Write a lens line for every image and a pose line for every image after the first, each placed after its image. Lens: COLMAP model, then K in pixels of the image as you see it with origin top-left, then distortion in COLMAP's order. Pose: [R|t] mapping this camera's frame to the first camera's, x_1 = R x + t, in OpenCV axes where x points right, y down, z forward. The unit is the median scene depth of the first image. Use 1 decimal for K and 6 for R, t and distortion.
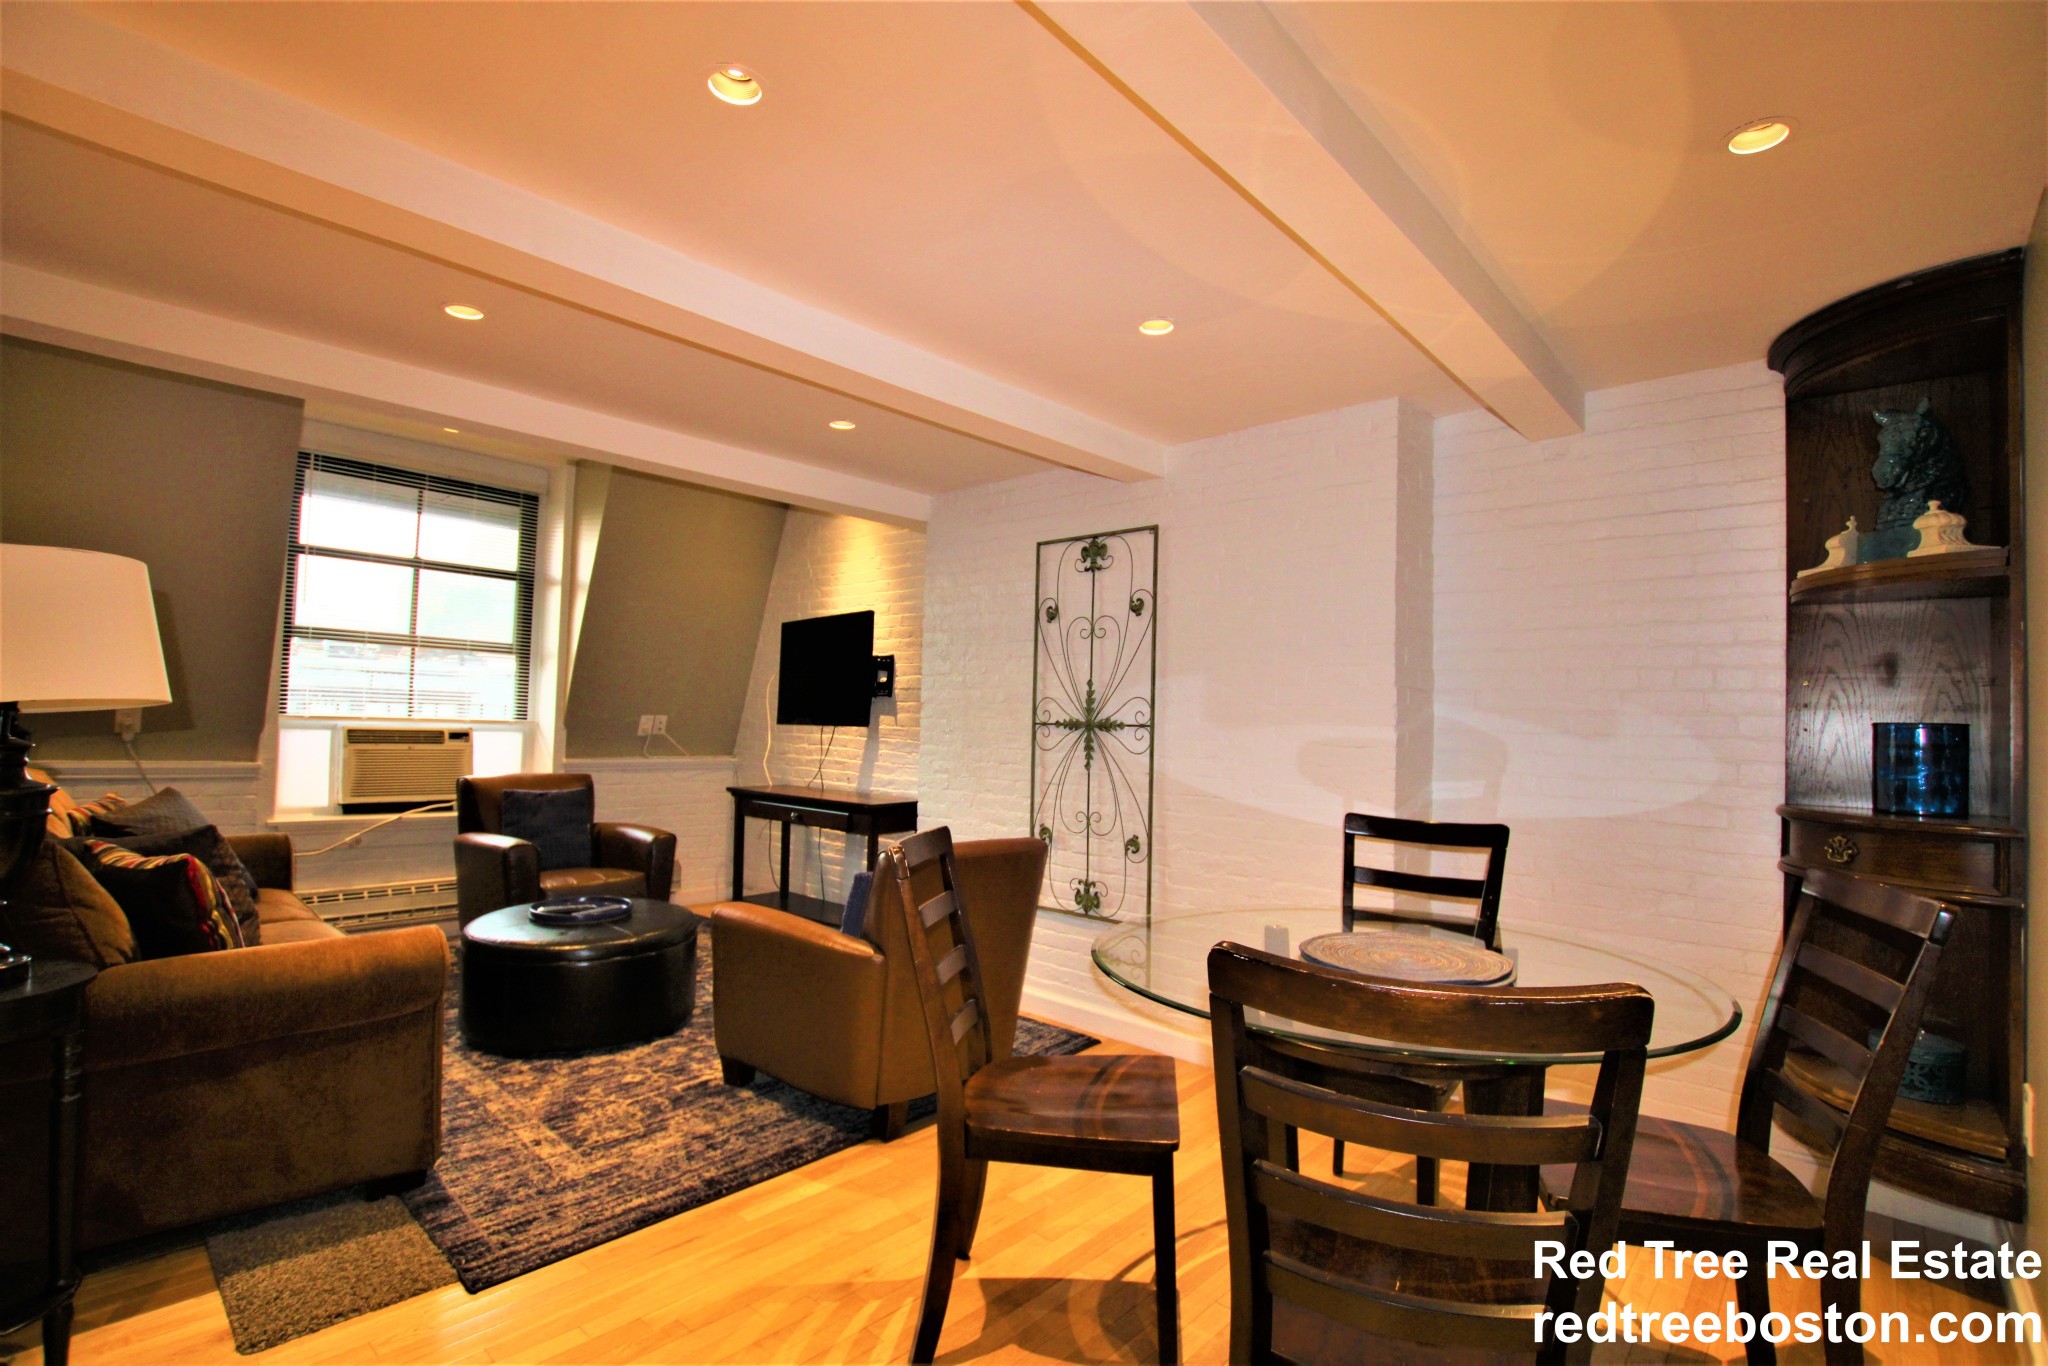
lens RADIAL K [[947.9, 0, 1024.9], [0, 947.9, 694.2], [0, 0, 1]] dist [-0.033615, 0.005751]
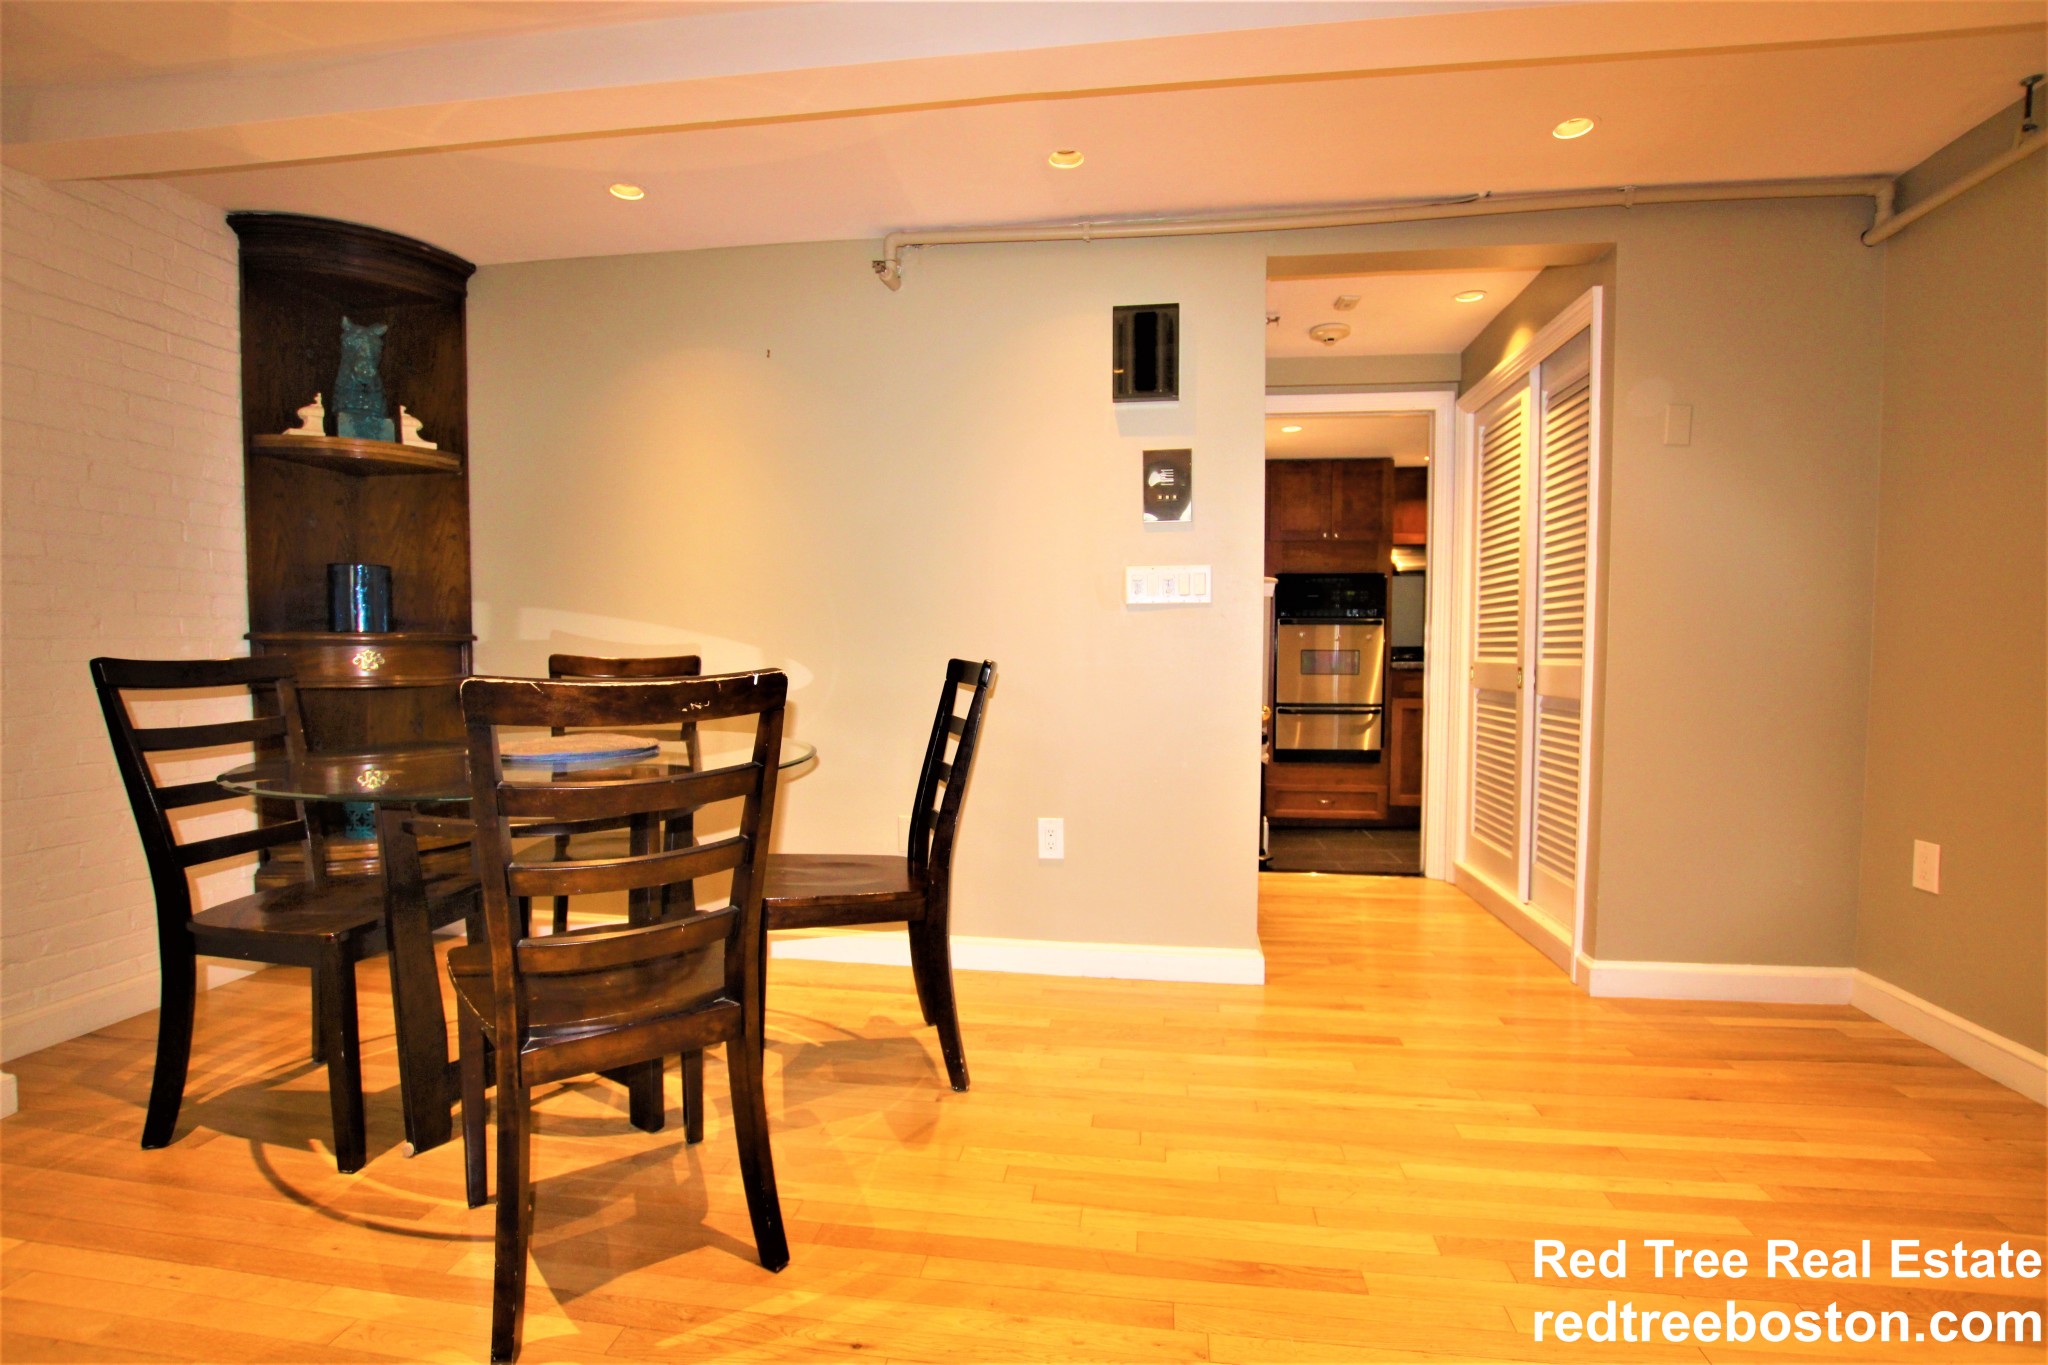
lens RADIAL K [[947.9, 0, 1024.9], [0, 947.9, 693.7], [0, 0, 1]] dist [-0.033615, 0.005751]
pose [[-0.556204, -0.069395, 0.828143, -0.420005], [-0.041082, 0.997585, 0.056001, 0.060687], [-0.830029, -0.002873, -0.557712, 0.569882]]
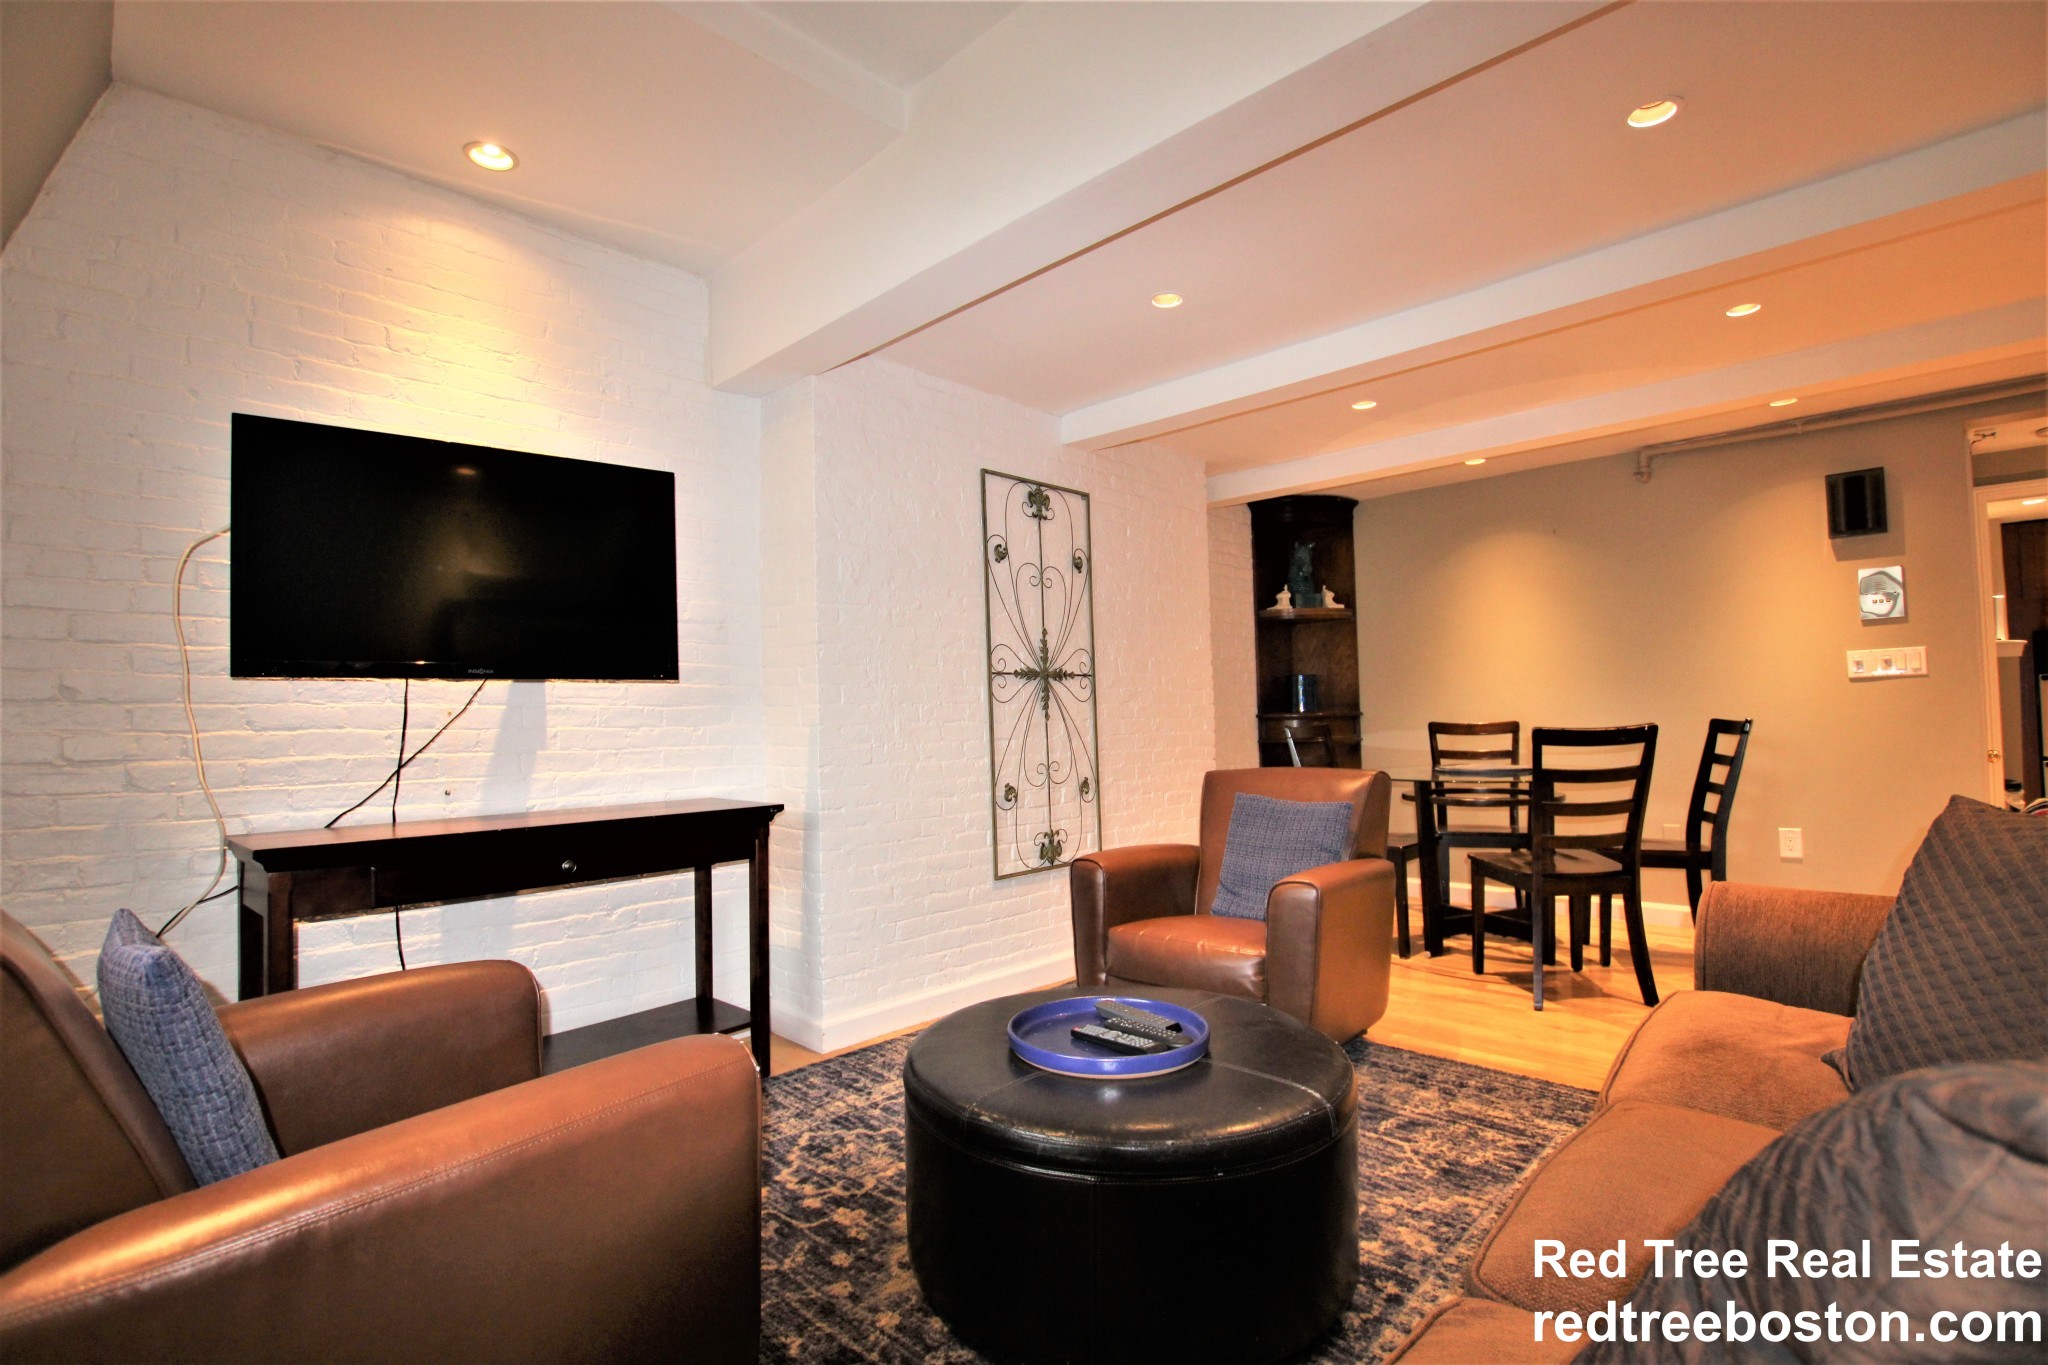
lens RADIAL K [[939.8, 0, 1024.2], [0, 939.8, 698.6], [0, 0, 1]] dist [-0.033277, 0.000222]
pose [[0.036621, -0.000324, 0.999329, -0.904707], [-0.005322, 0.999986, 0.000519, 0.056555], [-0.999315, -0.005337, 0.036619, 0.978398]]
